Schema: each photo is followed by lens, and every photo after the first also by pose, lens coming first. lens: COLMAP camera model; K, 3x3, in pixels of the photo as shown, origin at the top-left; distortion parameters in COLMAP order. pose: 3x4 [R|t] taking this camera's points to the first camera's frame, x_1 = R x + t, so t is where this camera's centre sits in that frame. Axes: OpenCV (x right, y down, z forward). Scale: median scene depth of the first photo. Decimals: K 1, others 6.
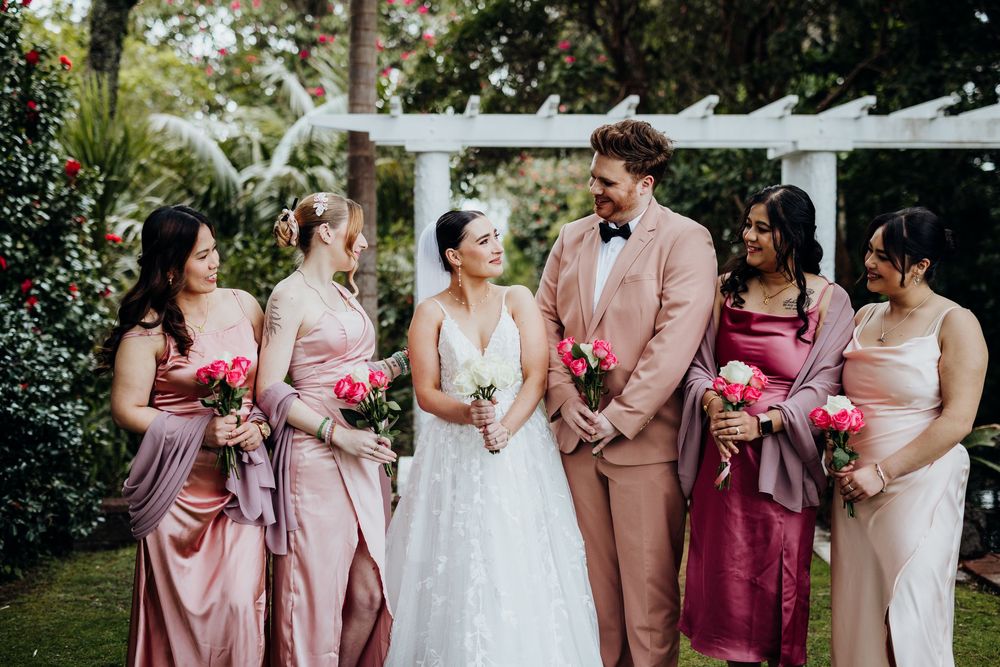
lens RADIAL K [[1783.5, 0, 499.4], [0, 1783.5, 329.3], [0, 0, 1]] dist [0.033771, 0.000000]
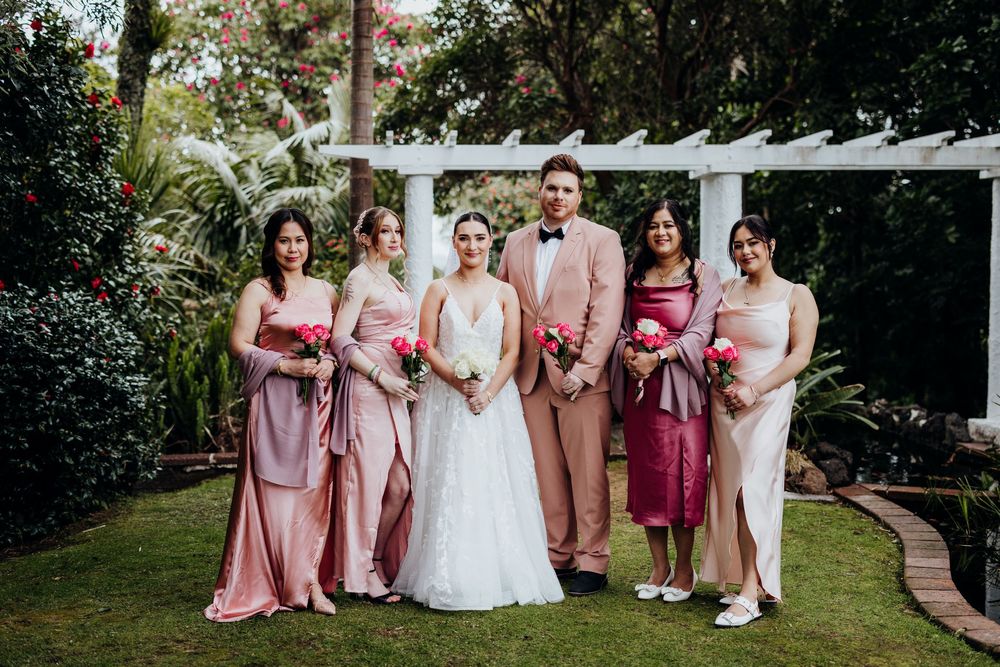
lens RADIAL K [[1783.5, 0, 499.5], [0, 1783.5, 337.2], [0, 0, 1]] dist [0.033771, 0.000000]
pose [[0.999628, -0.006392, 0.026512, -0.014757], [0.006476, 0.999974, -0.003085, 0.017145], [-0.026492, 0.003255, 0.999644, -0.233760]]
